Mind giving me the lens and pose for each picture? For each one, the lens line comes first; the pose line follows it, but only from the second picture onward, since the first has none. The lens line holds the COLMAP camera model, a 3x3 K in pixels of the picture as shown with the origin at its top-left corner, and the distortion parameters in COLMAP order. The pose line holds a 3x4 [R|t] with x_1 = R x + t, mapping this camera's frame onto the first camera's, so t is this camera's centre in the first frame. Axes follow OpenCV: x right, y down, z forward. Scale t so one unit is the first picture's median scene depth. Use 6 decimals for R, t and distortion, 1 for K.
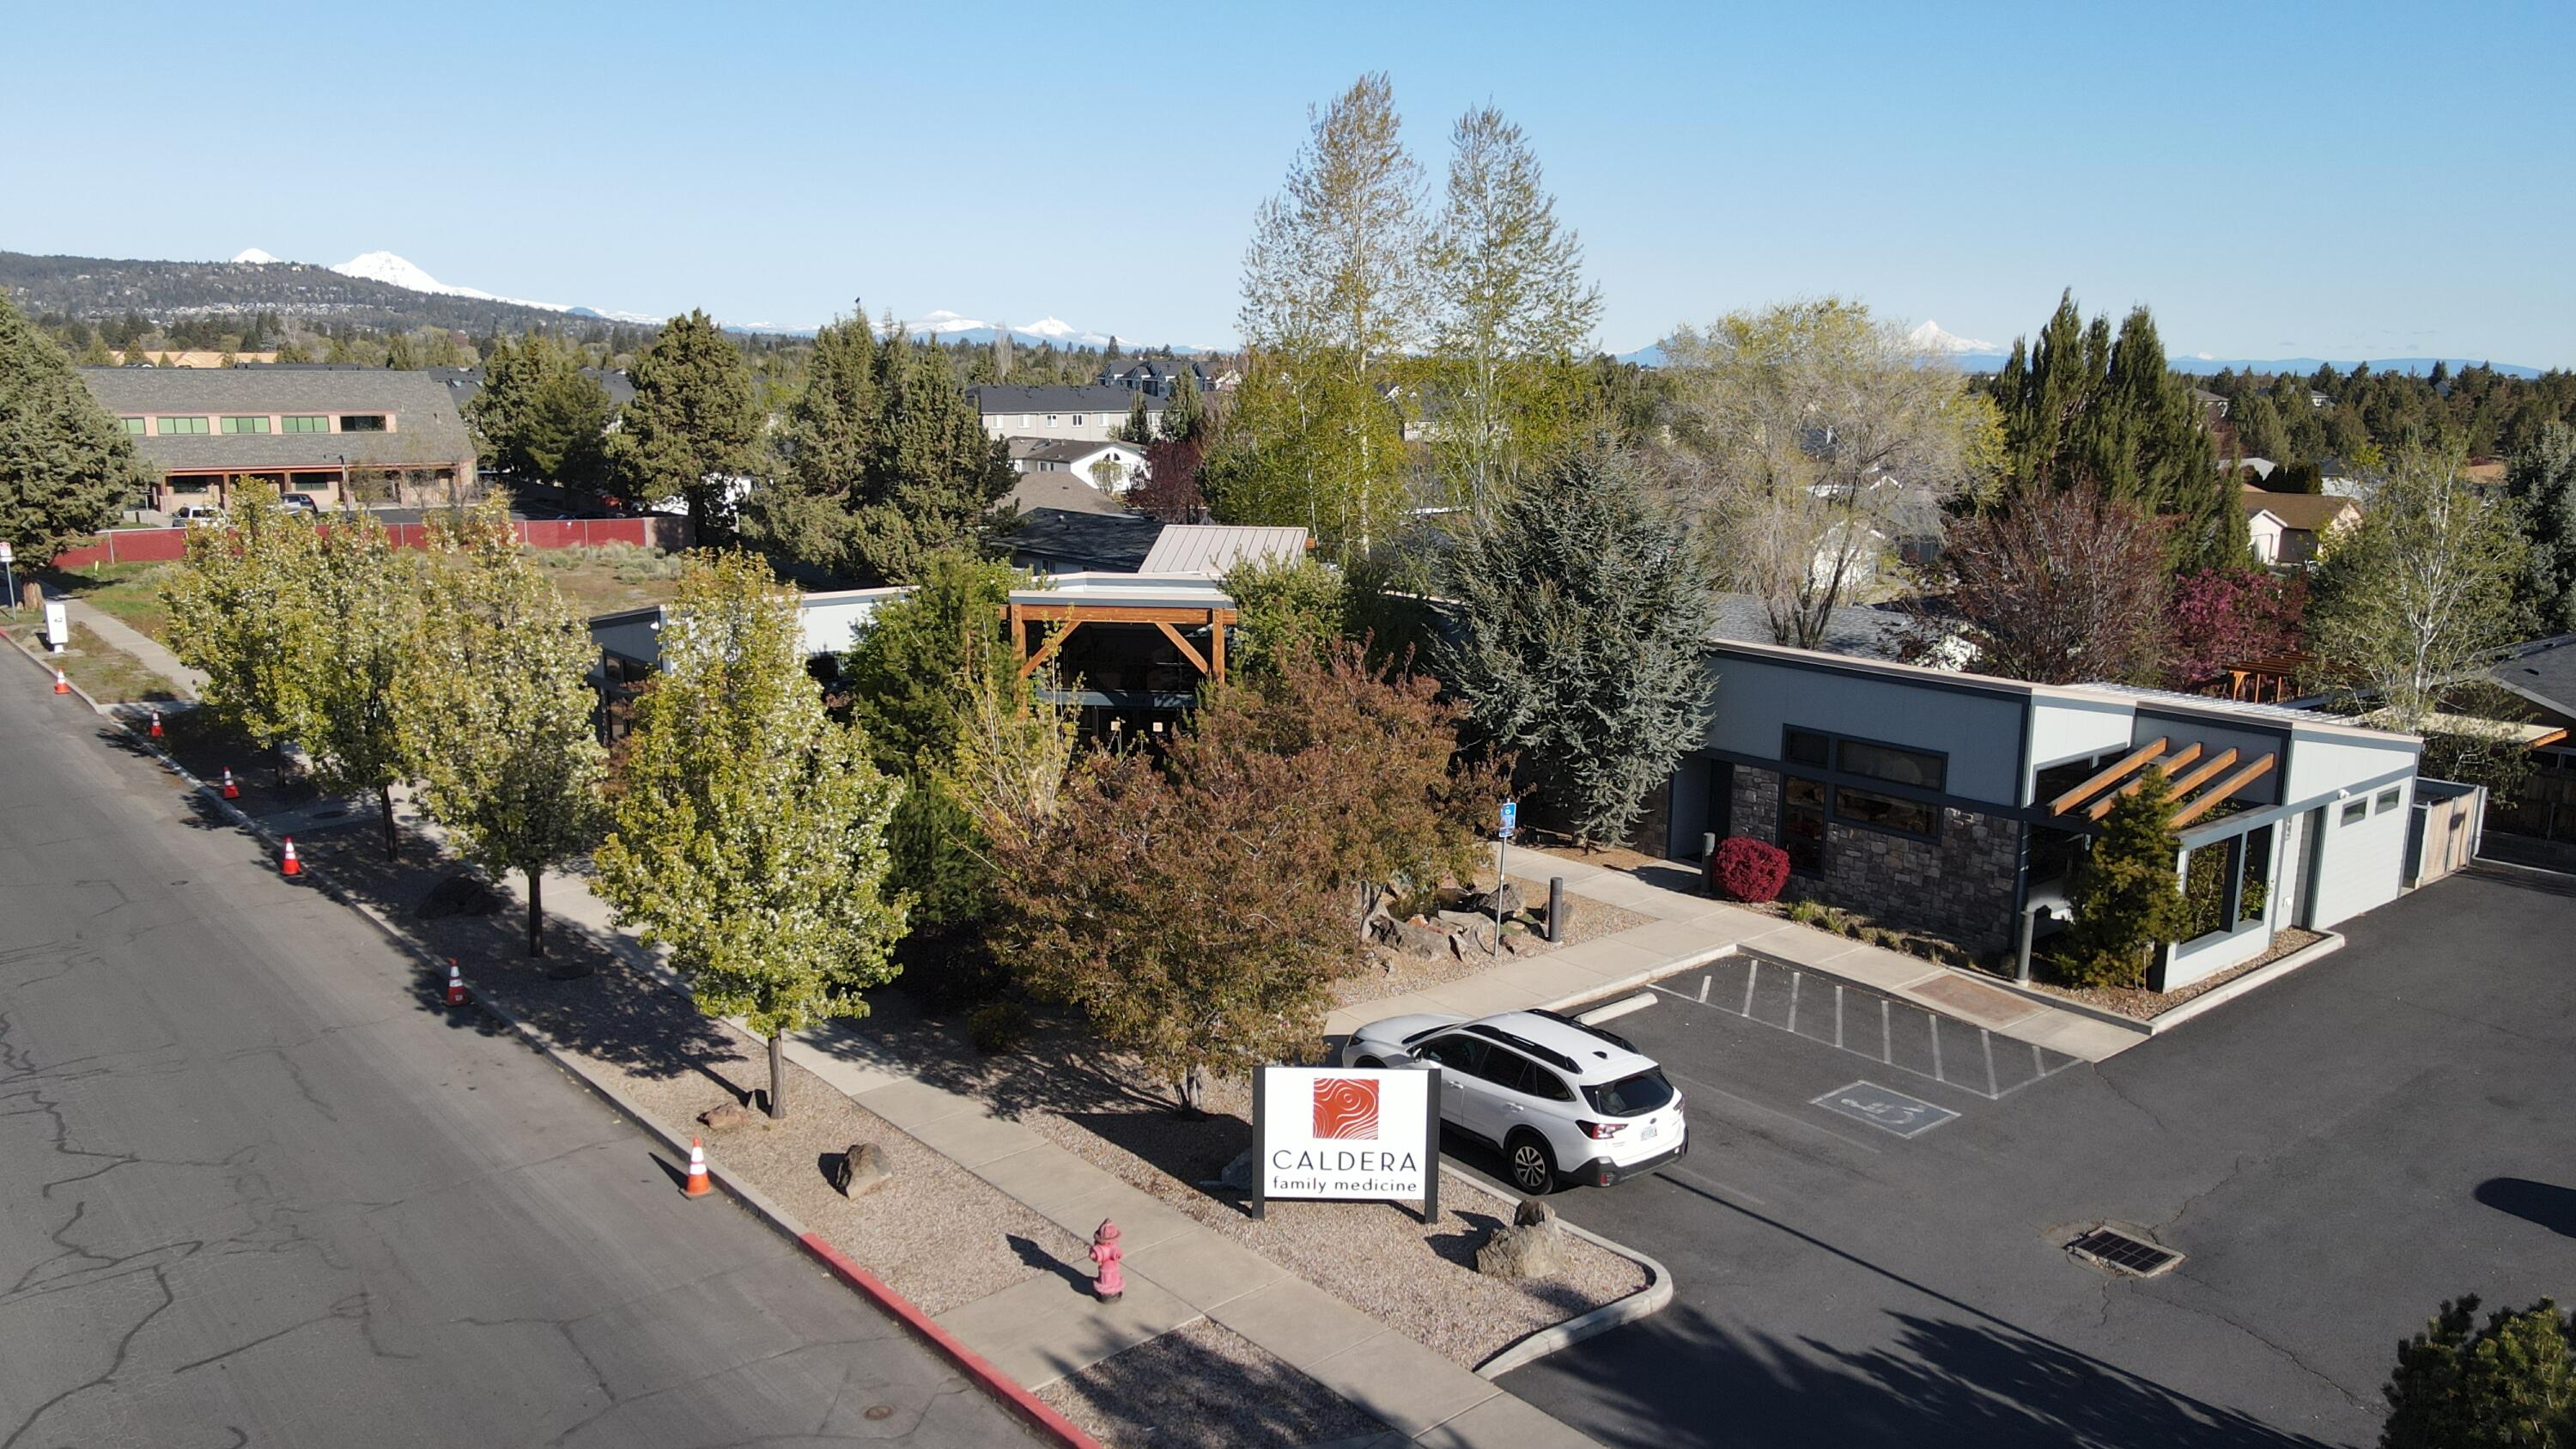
lens RADIAL K [[1891.9, 0, 1296.8], [0, 1891.9, 730.0], [0, 0, 1]] dist [-0.002741, 0.061641]
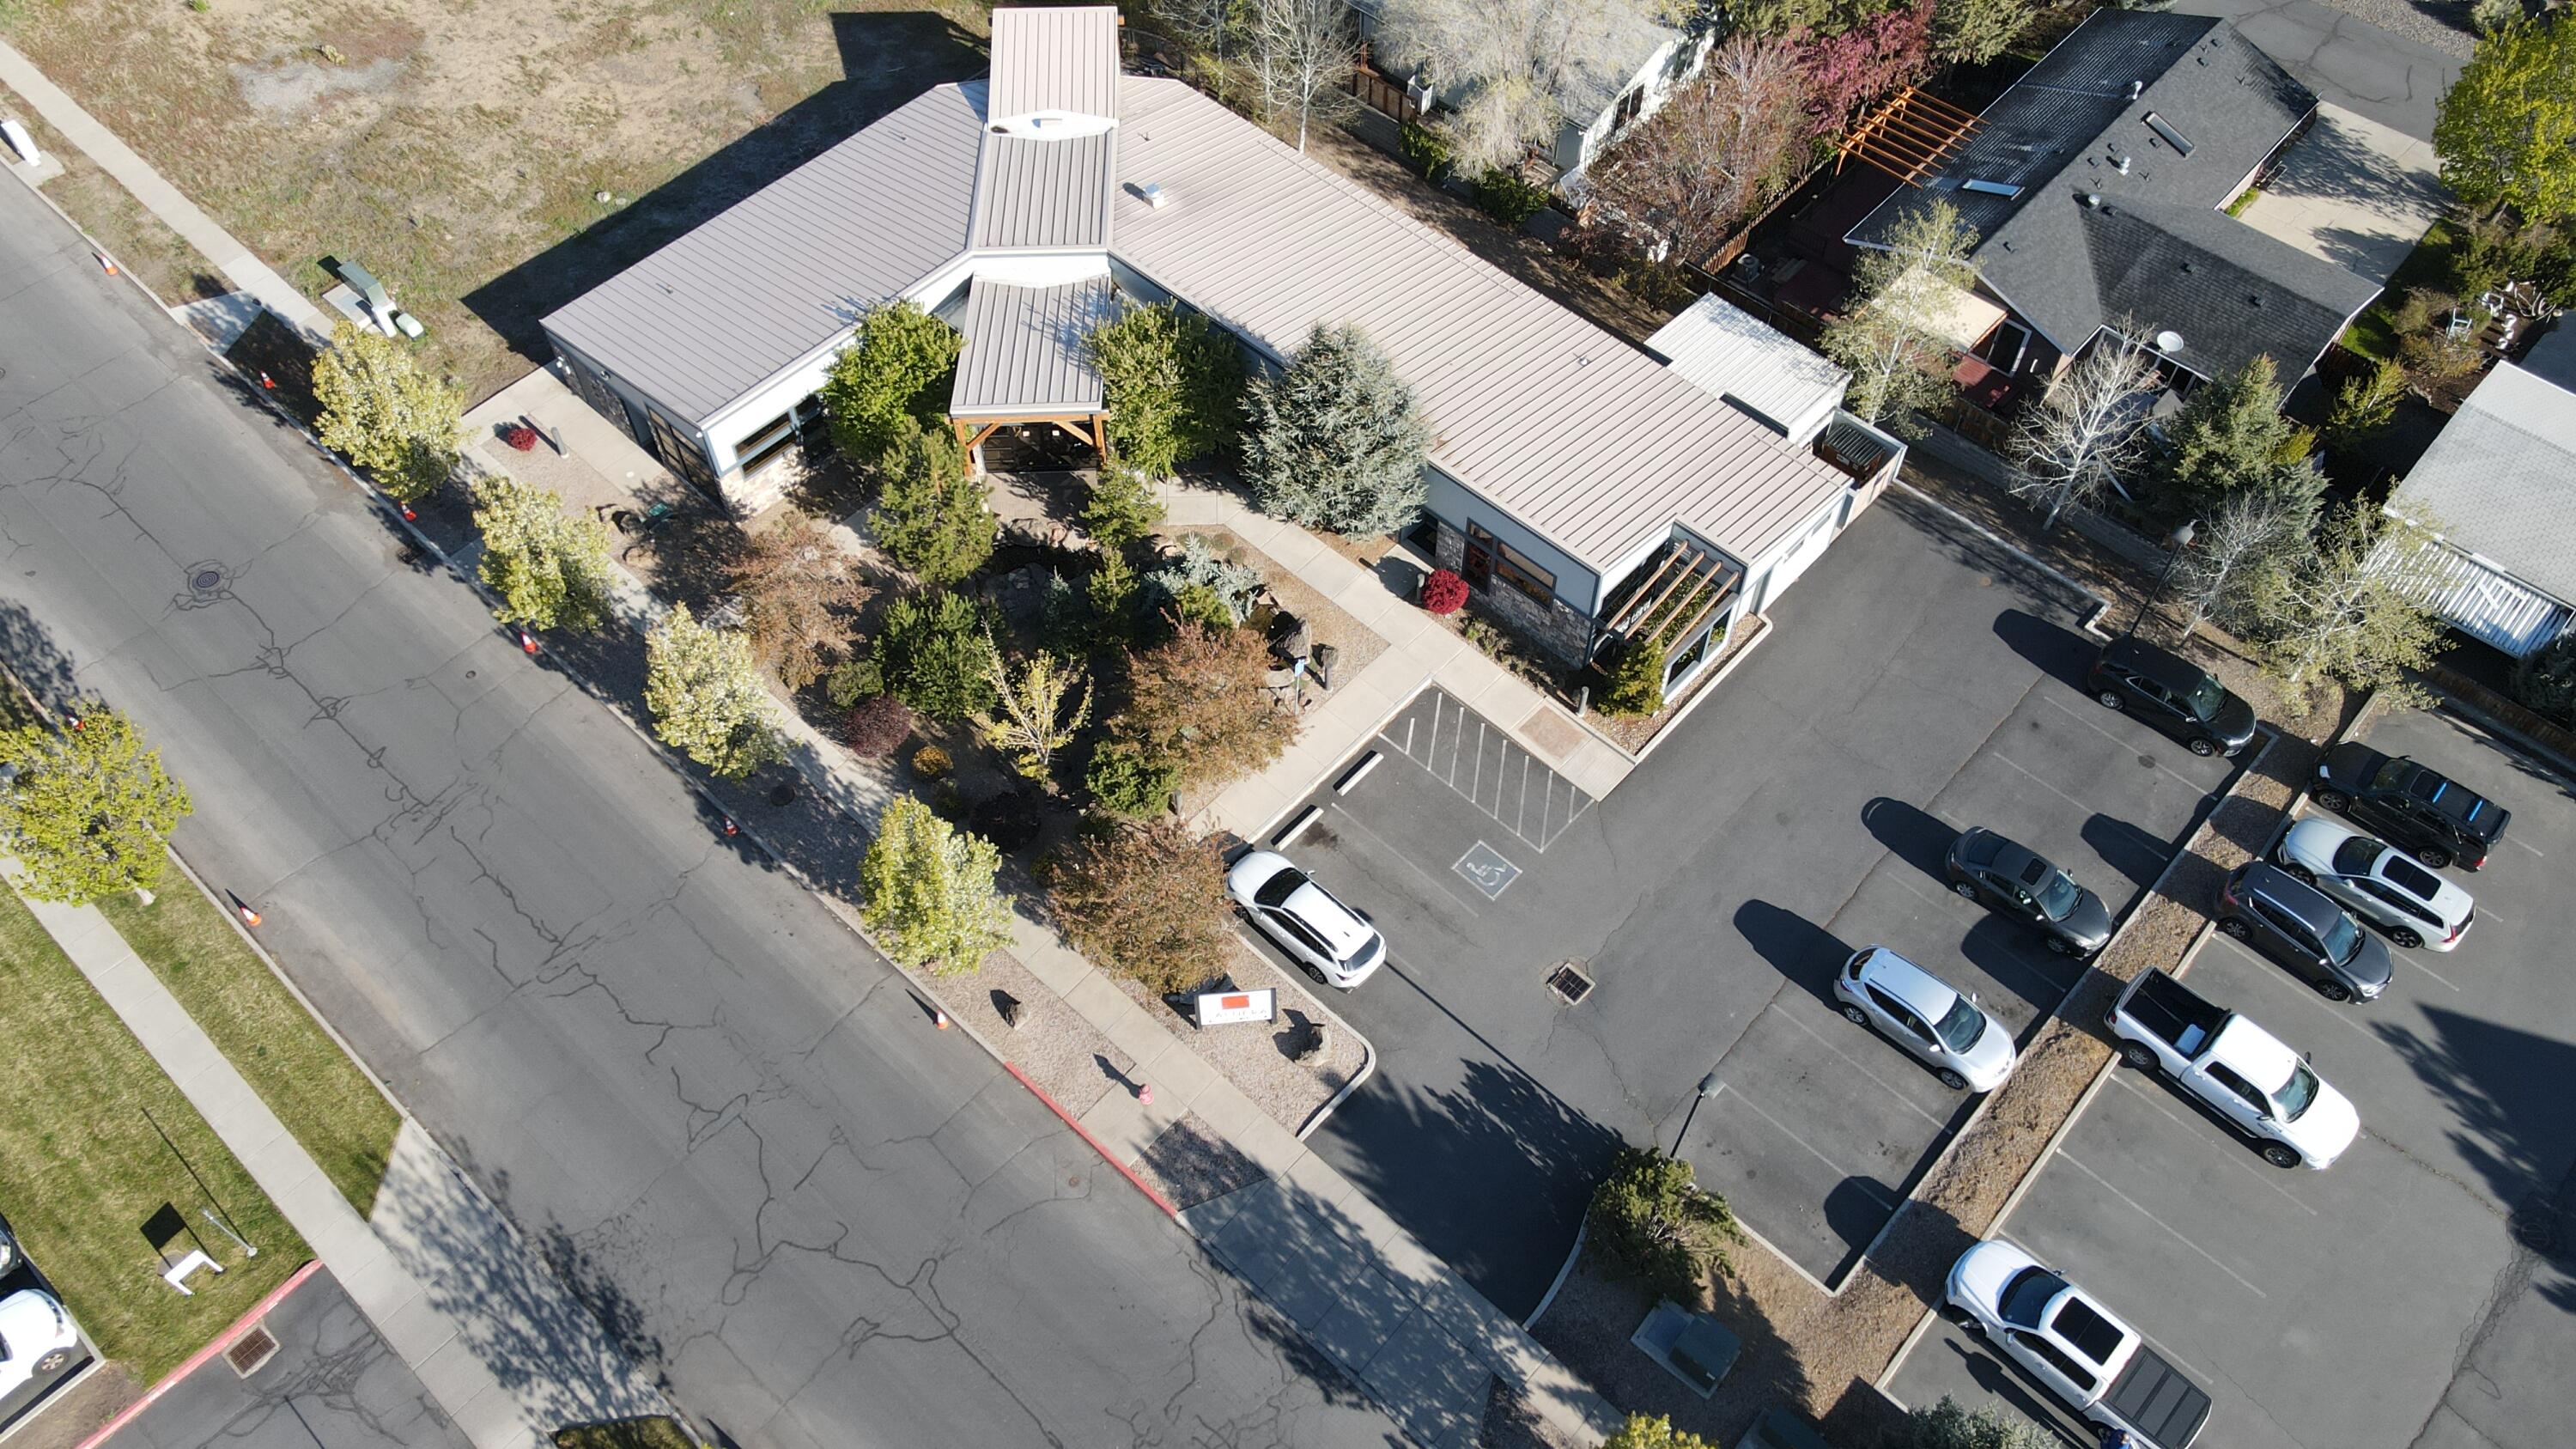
lens RADIAL K [[1891.9, 0, 1296.8], [0, 1891.9, 730.0], [0, 0, 1]] dist [-0.002741, 0.061641]
pose [[0.992522, -0.104007, 0.063890, -0.012412], [0.033287, 0.734208, 0.678108, -1.529207], [-0.117437, -0.670911, 0.732180, -0.443774]]
